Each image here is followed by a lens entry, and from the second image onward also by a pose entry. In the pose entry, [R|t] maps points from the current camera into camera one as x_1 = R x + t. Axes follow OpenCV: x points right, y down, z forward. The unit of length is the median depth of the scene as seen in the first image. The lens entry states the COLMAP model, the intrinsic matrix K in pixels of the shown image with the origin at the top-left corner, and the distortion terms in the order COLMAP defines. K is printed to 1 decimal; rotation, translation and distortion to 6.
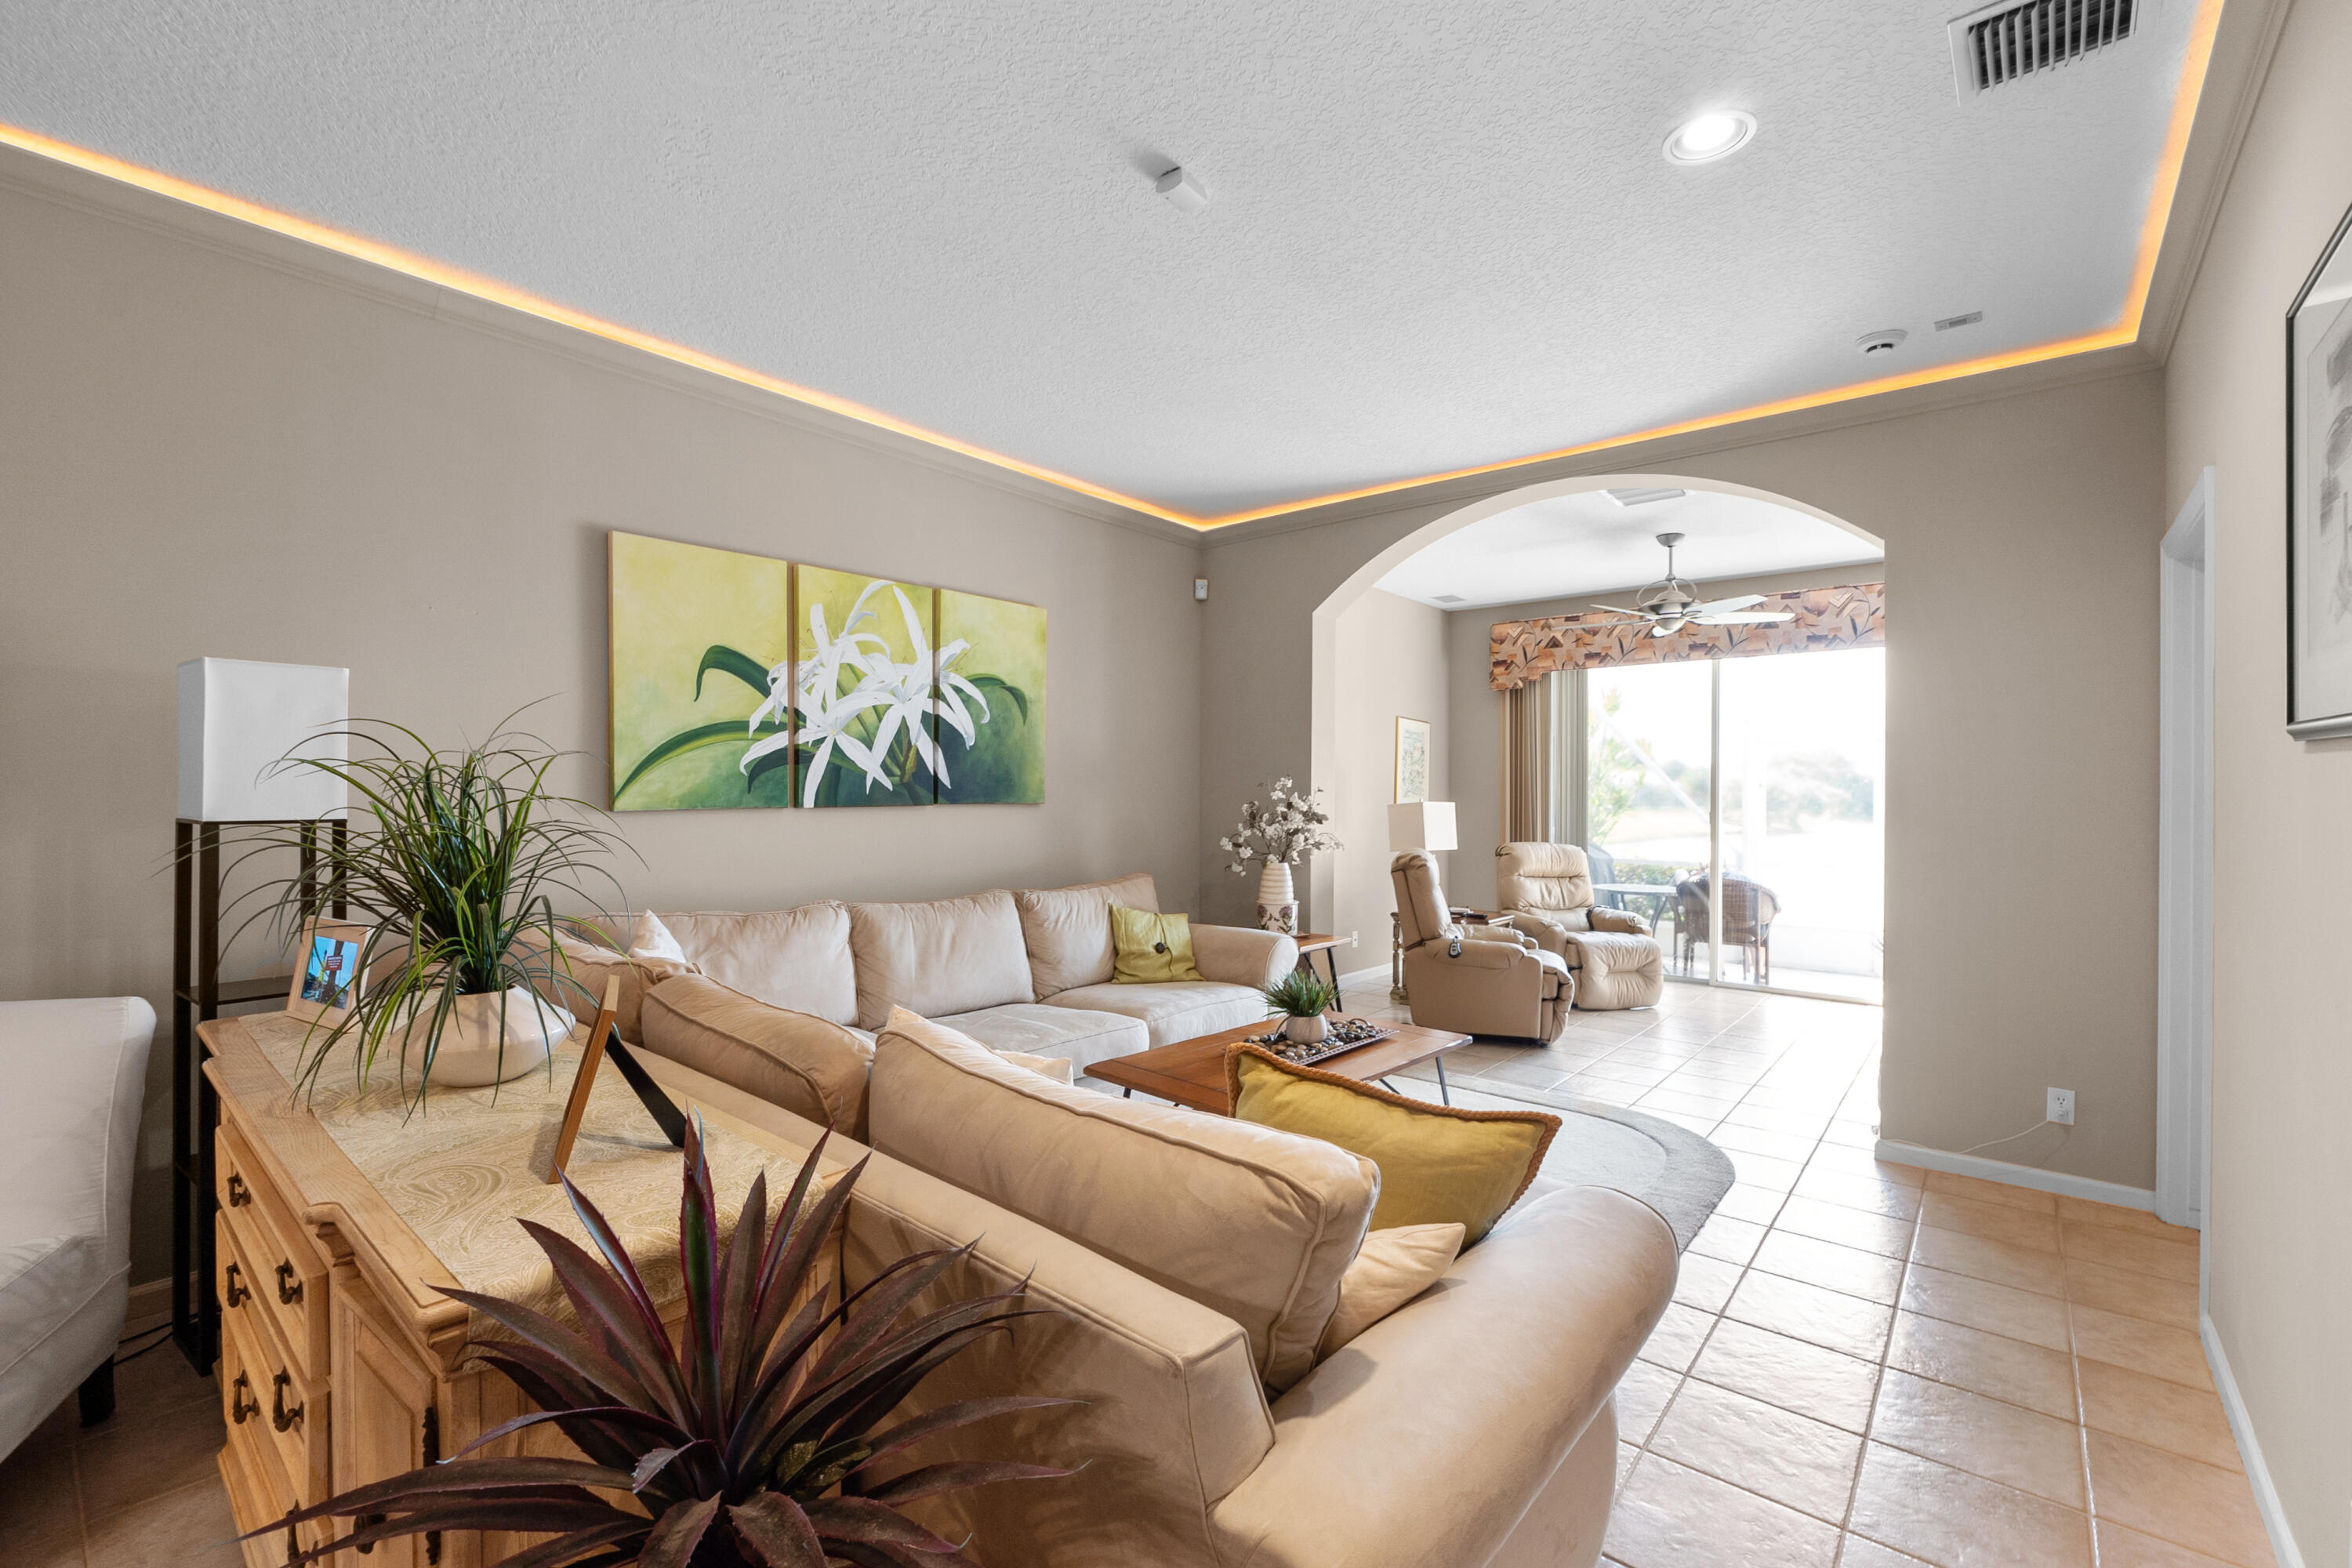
lens RADIAL K [[1015.0, 0, 1176.6], [0, 1015.0, 792.2], [0, 0, 1]] dist [-0.004654, 0.000019]
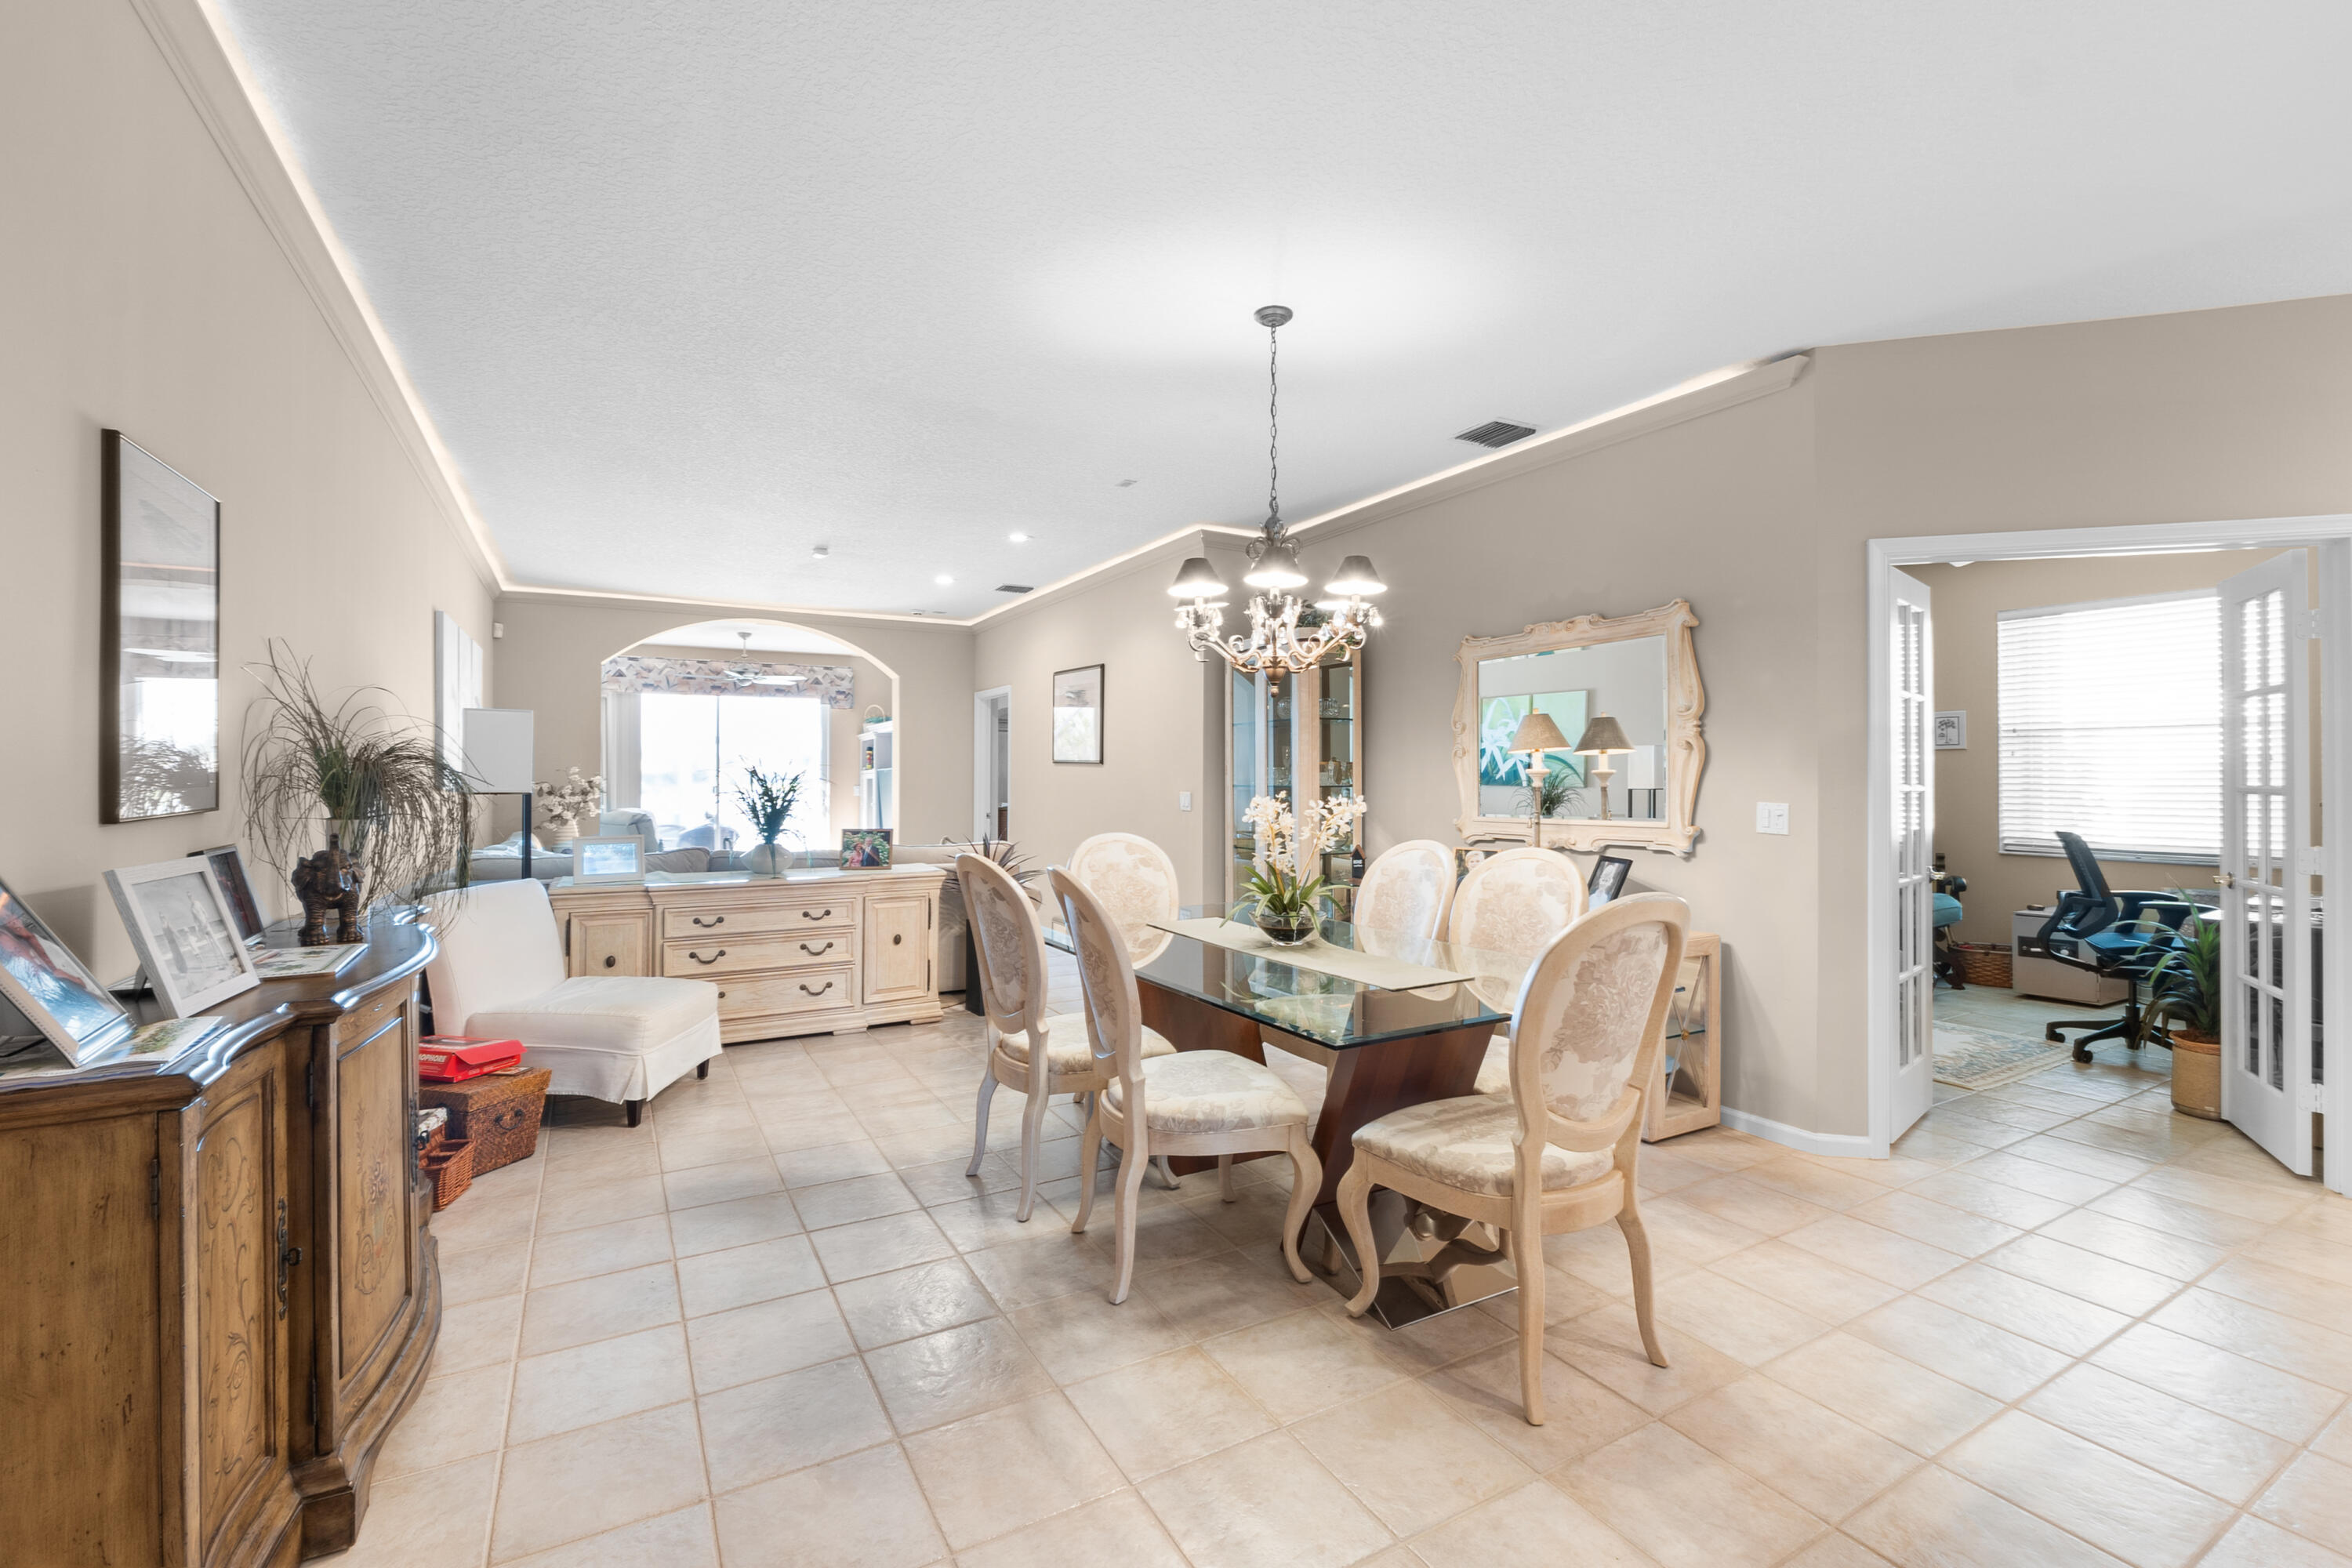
lens RADIAL K [[1015.0, 0, 1136.3], [0, 1015.0, 744.8], [0, 0, 1]] dist [-0.004654, 0.000019]
pose [[0.385994, 0.020634, 0.922270, -1.176099], [0.006467, 0.999665, -0.025072, -0.003371], [-0.922479, 0.015642, 0.385731, -0.438480]]
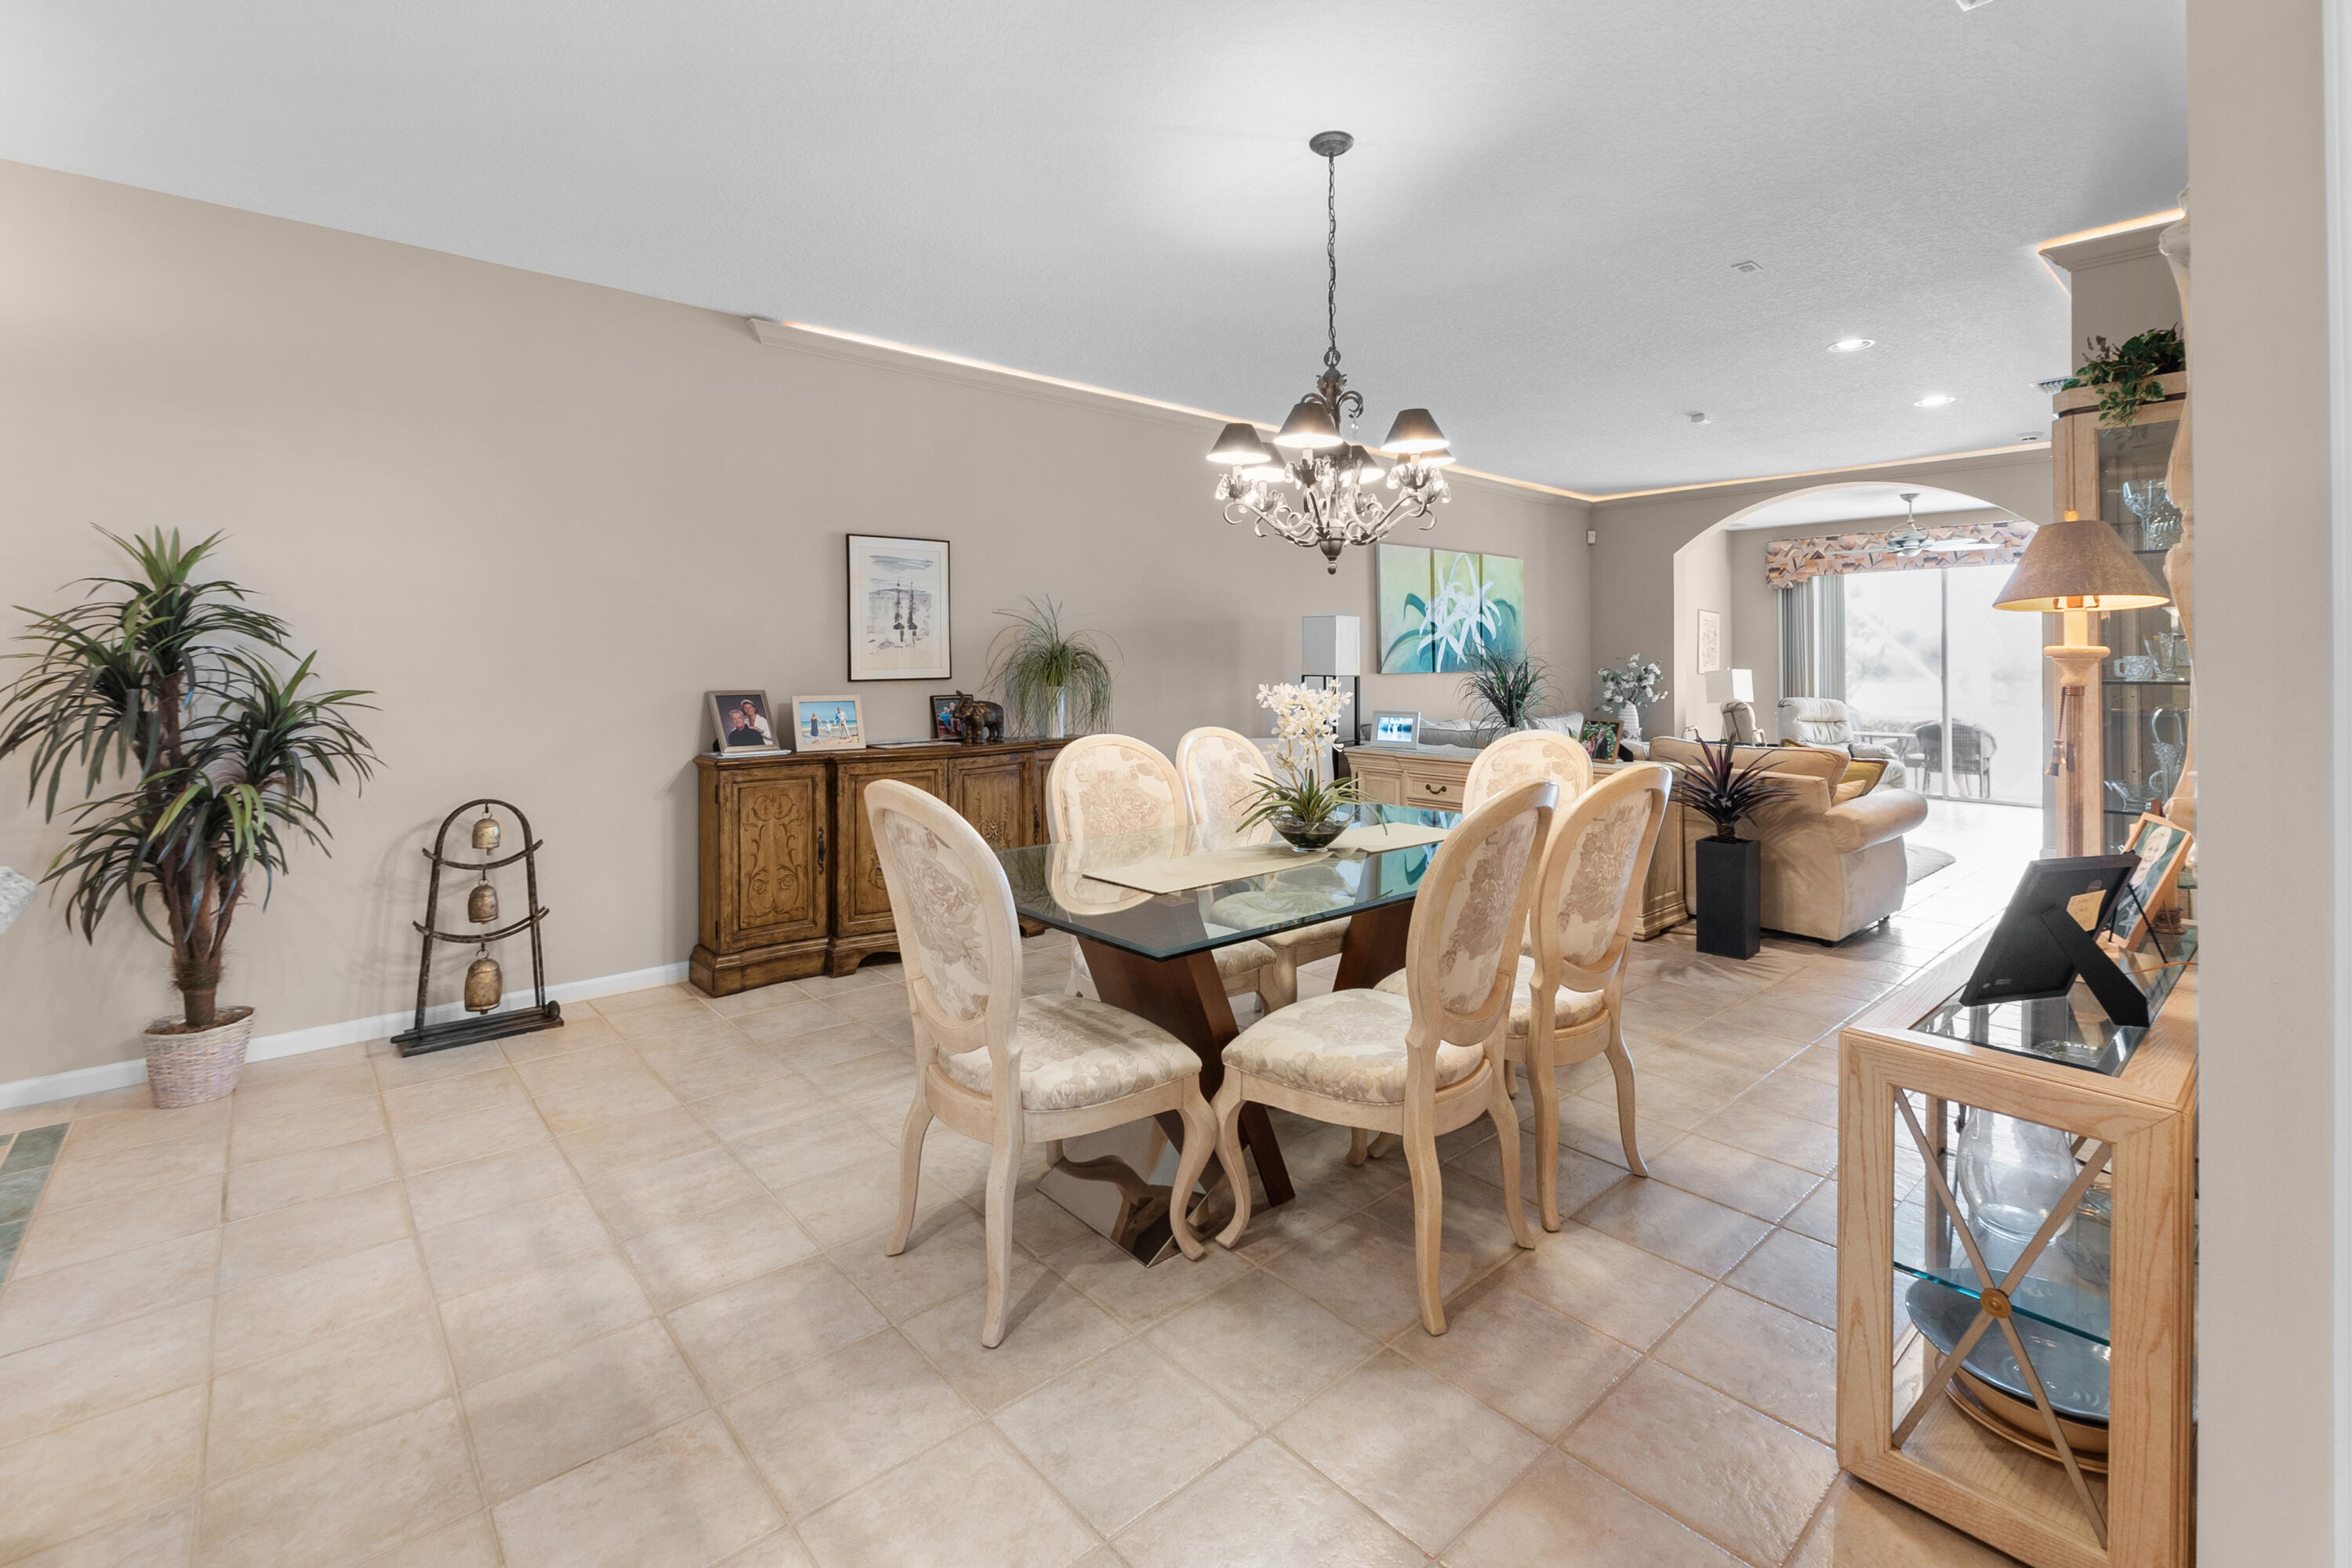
lens RADIAL K [[1015.0, 0, 1178.9], [0, 1015.0, 654.4], [0, 0, 1]] dist [-0.004654, 0.000019]
pose [[0.986776, -0.007569, -0.161912, -0.466447], [0.005855, 0.999922, -0.011061, -0.000510], [0.161983, 0.009967, 0.986743, -0.894068]]
